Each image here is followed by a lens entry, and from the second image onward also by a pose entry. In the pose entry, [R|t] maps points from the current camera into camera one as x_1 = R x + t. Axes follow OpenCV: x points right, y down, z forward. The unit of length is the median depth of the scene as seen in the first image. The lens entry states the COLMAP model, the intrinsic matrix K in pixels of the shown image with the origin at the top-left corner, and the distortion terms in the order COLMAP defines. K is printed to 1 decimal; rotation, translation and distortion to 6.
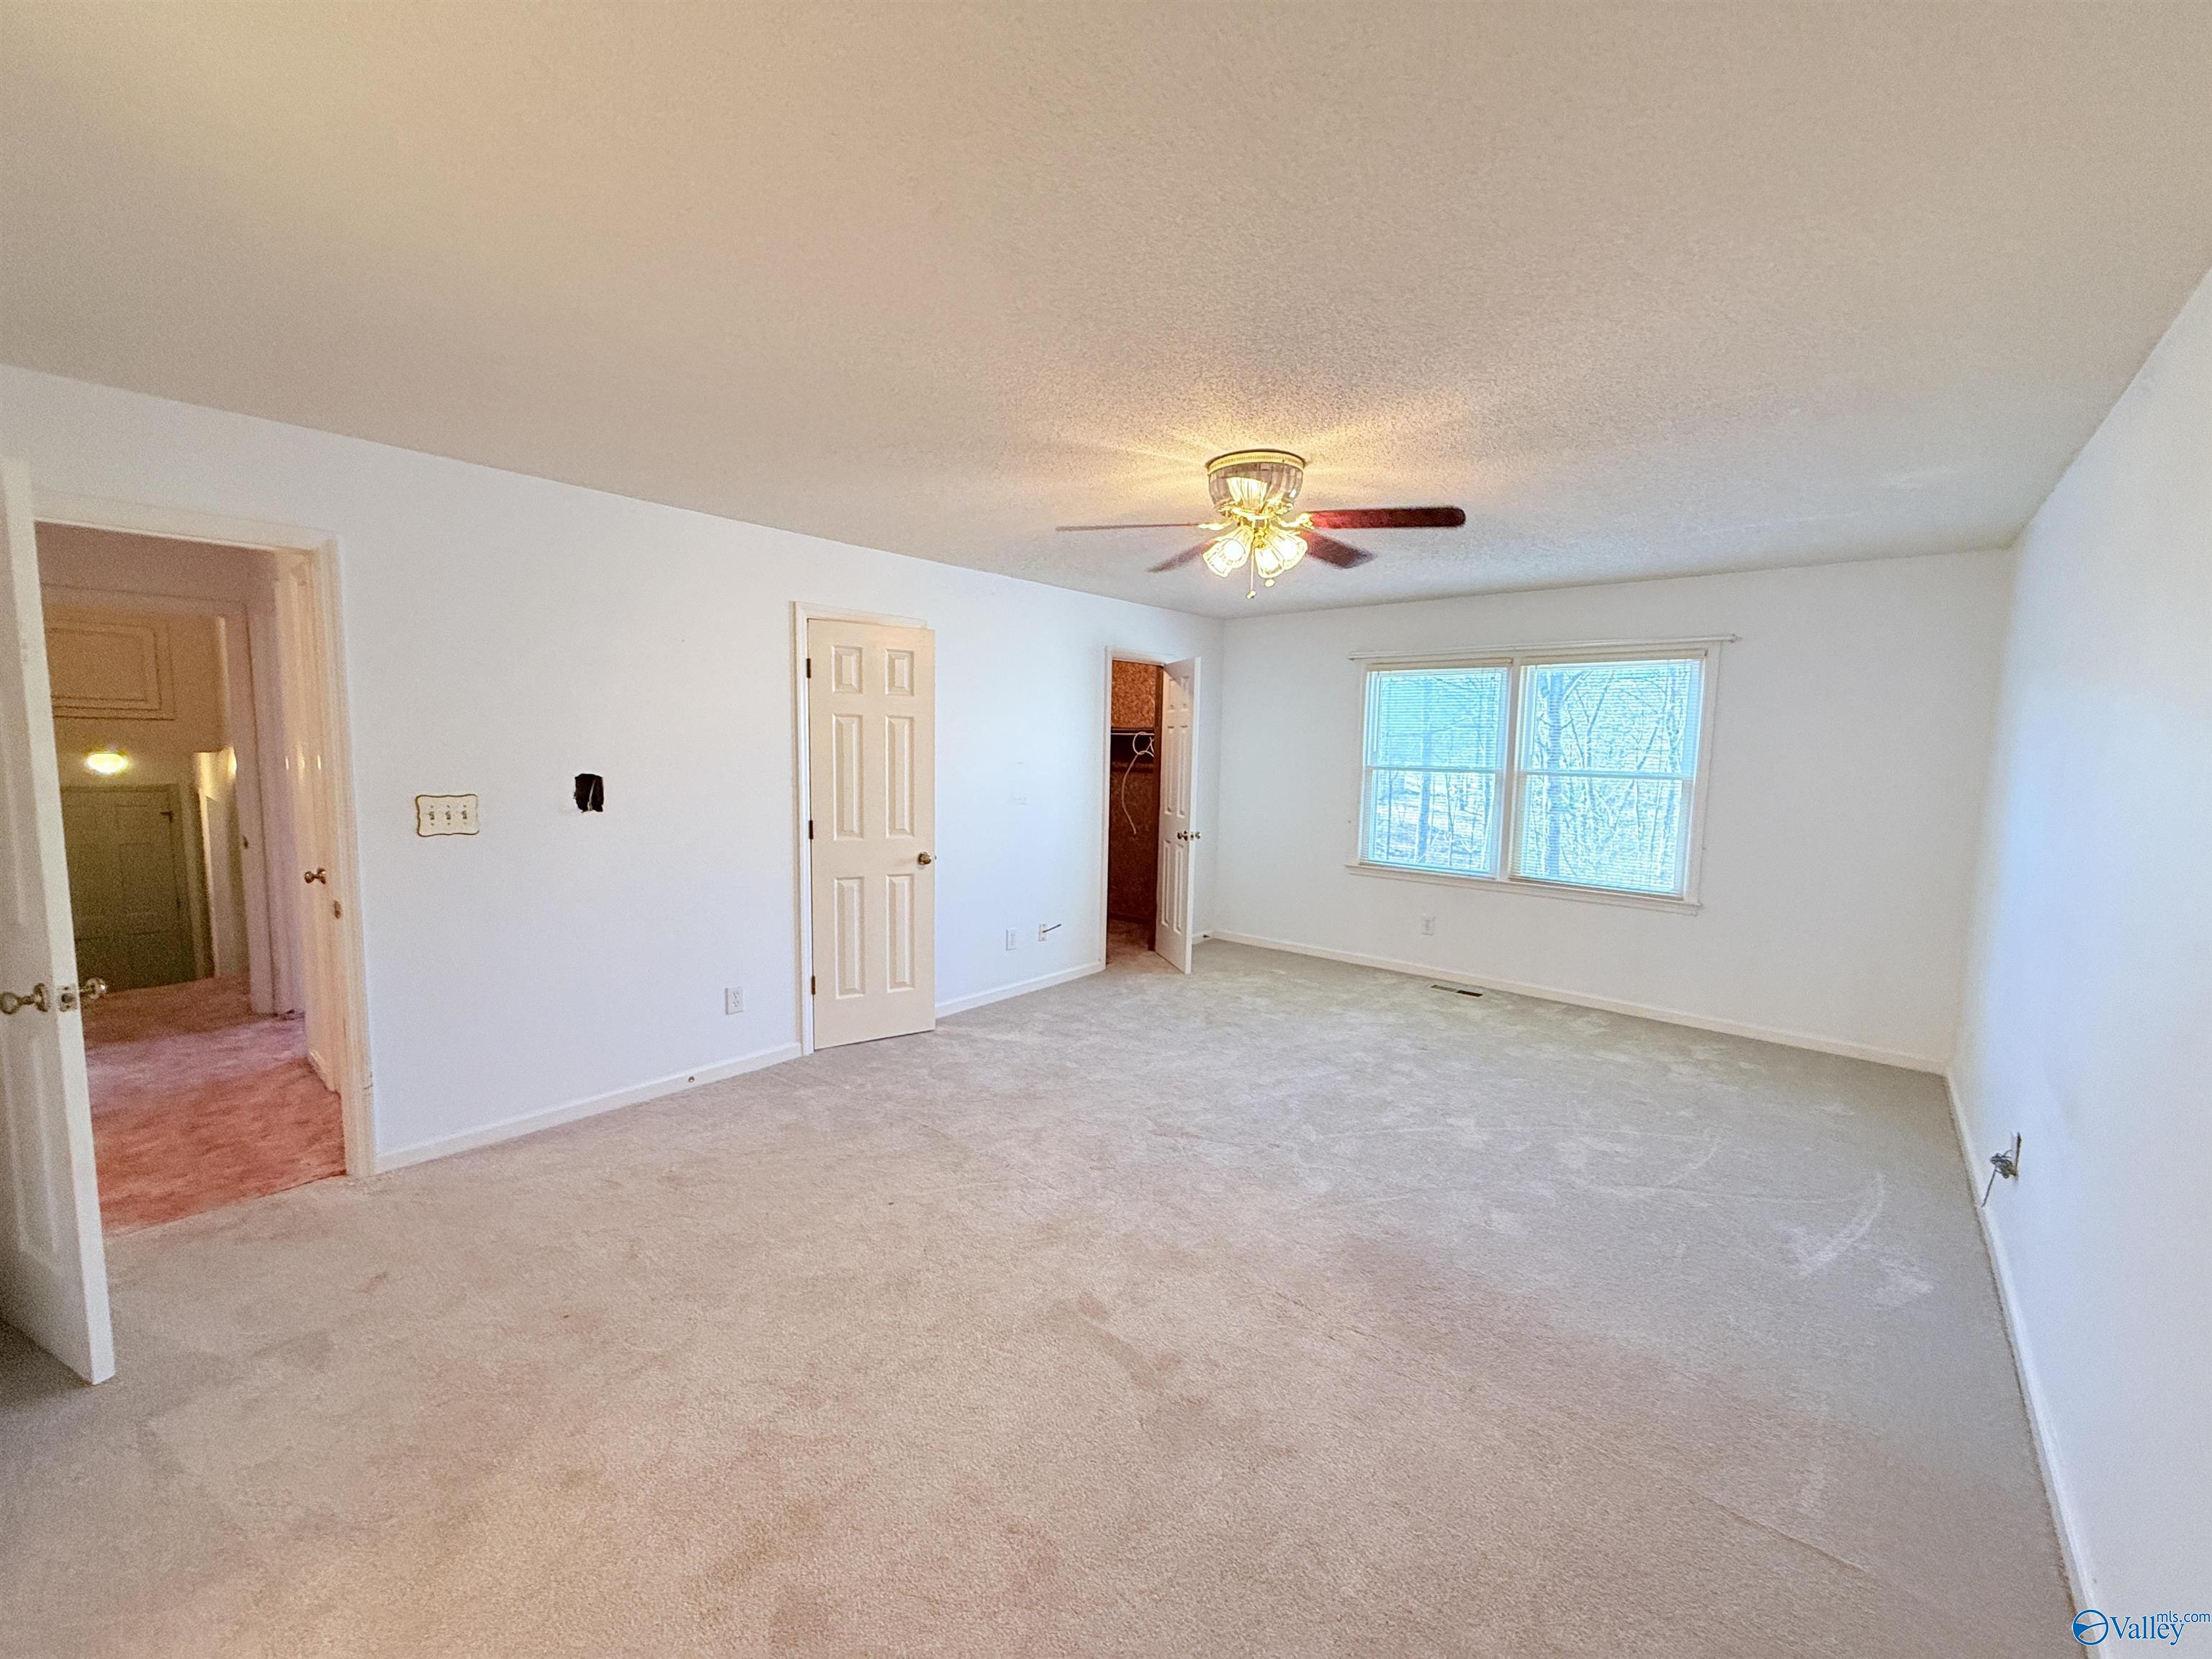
lens RADIAL K [[878.3, 0, 1099.0], [0, 878.3, 827.5], [0, 0, 1]] dist [0.000278, -0.000025]
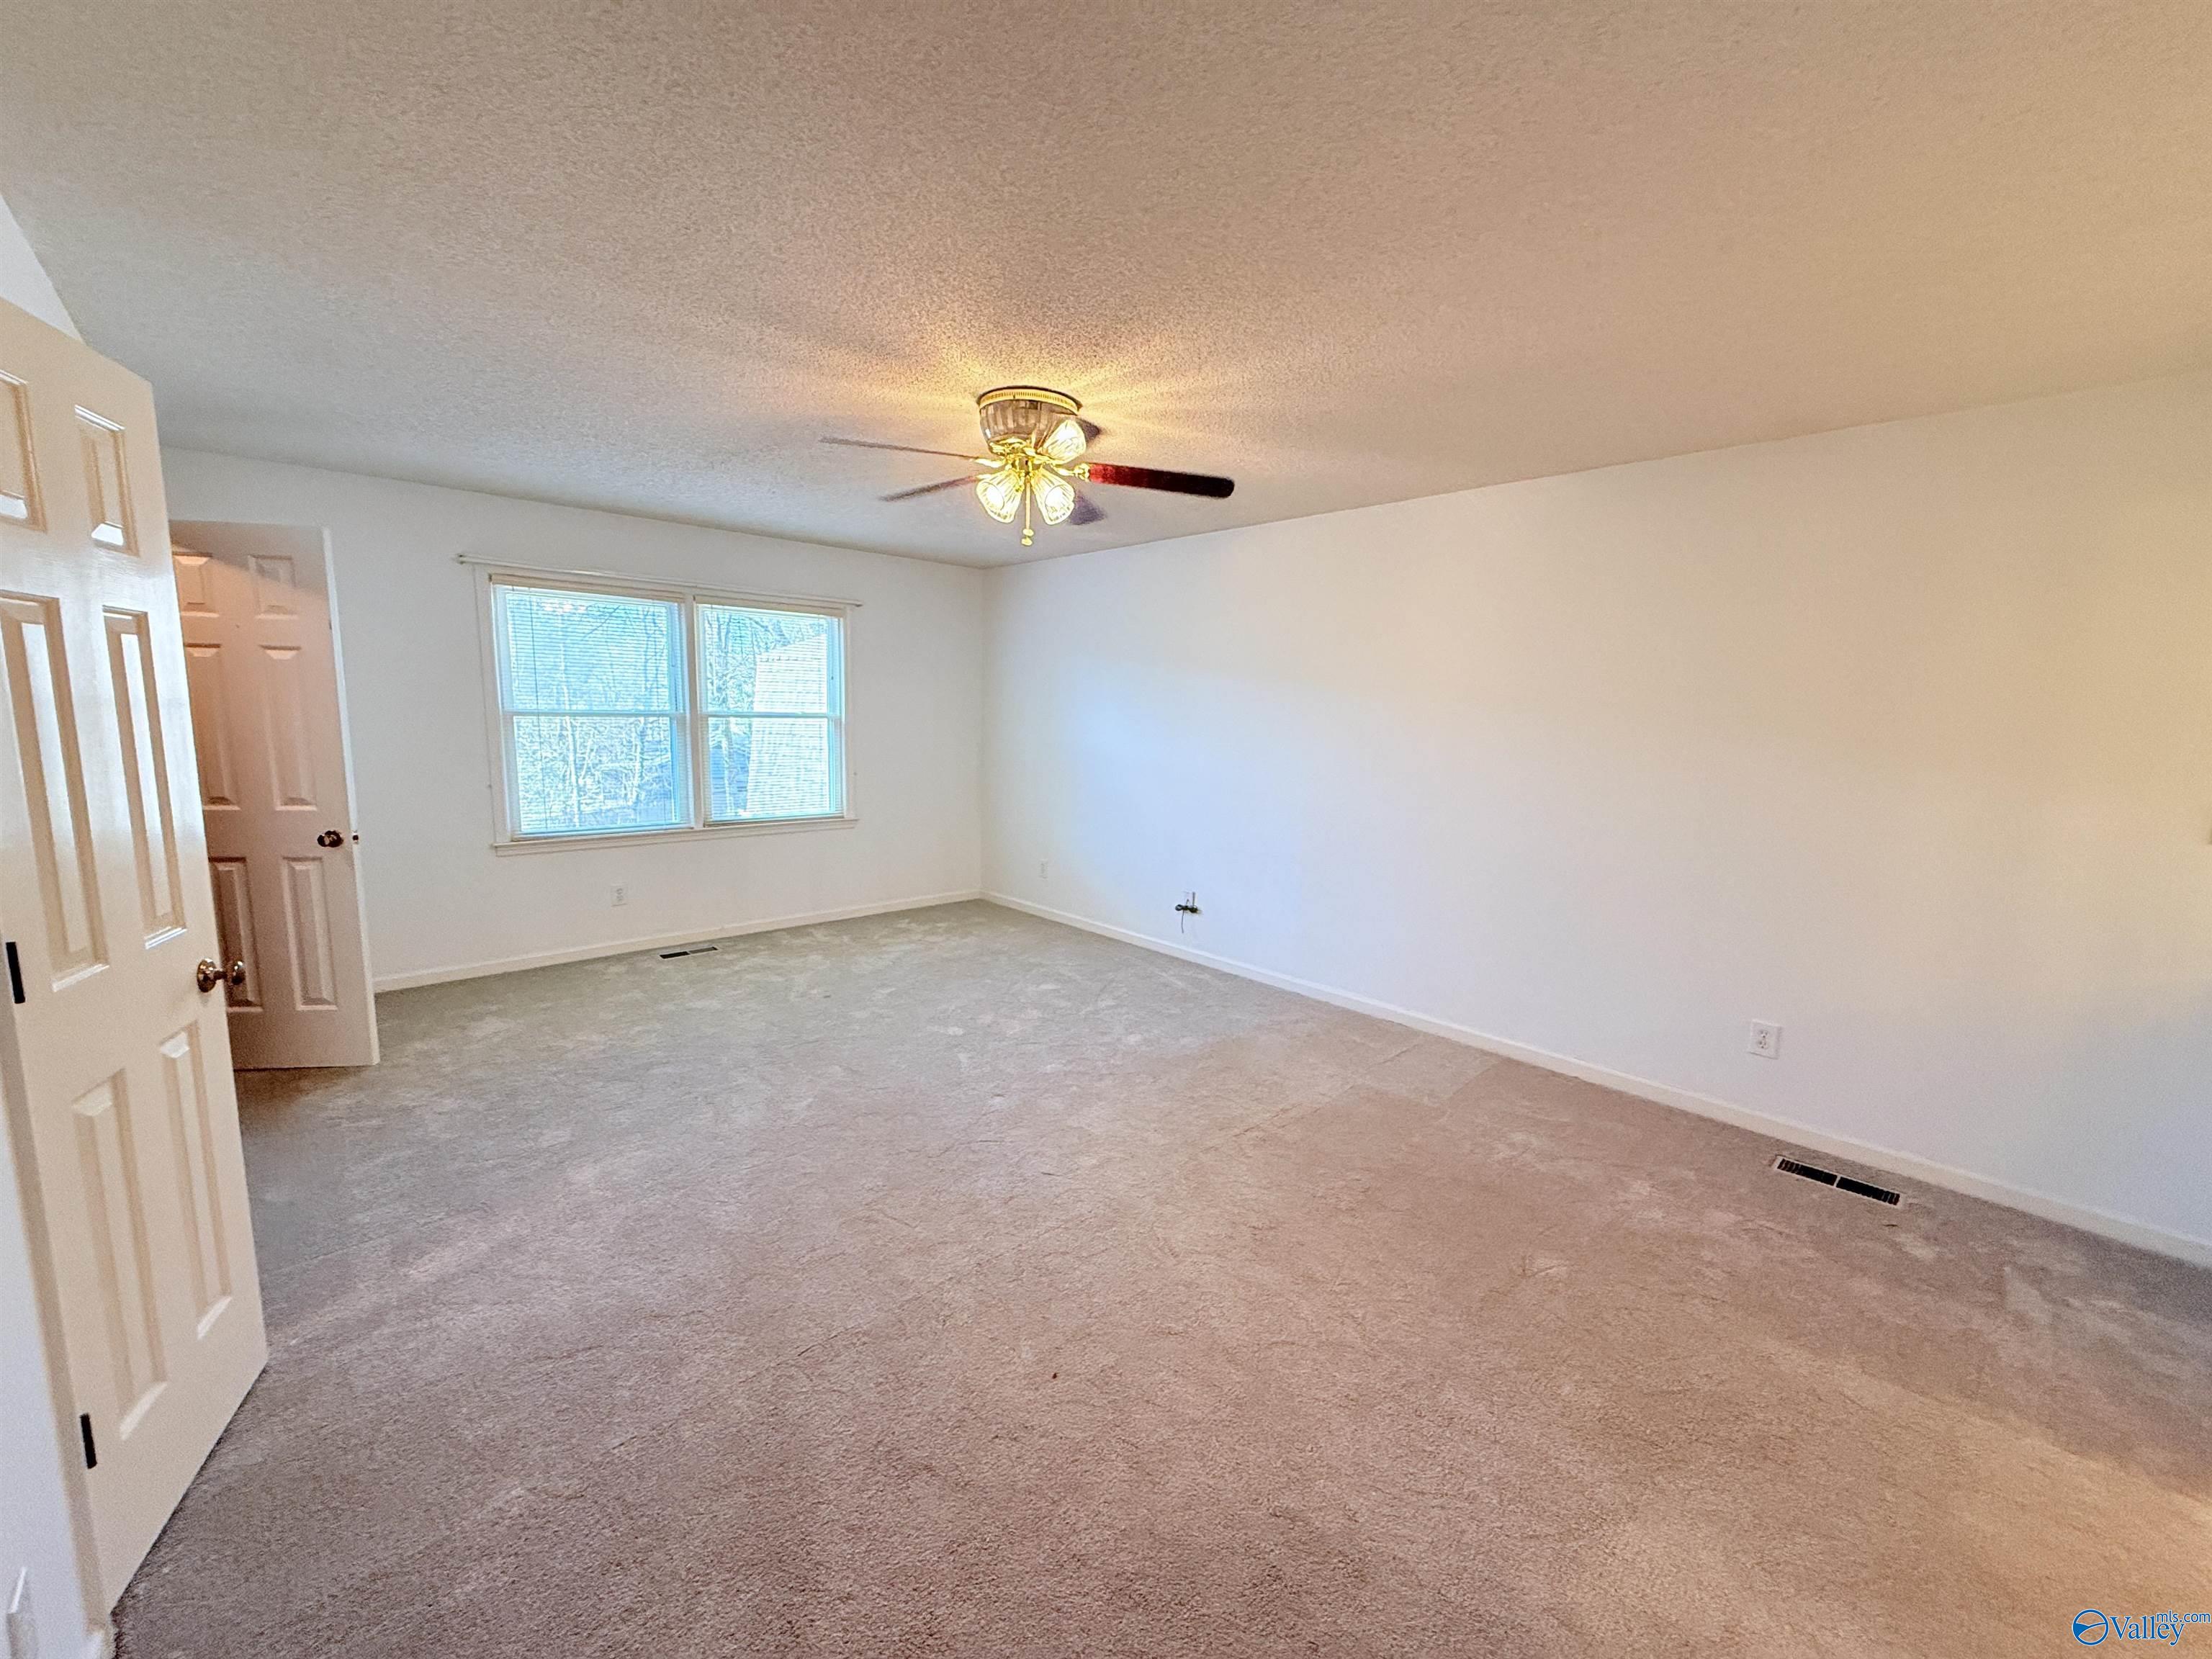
lens RADIAL K [[878.3, 0, 1099.0], [0, 878.3, 827.5], [0, 0, 1]] dist [0.000278, -0.000025]
pose [[0.106552, -0.151621, 0.982679, -0.480505], [0.074889, 0.986722, 0.144124, -0.050584], [-0.991483, 0.058235, 0.116492, 0.497498]]
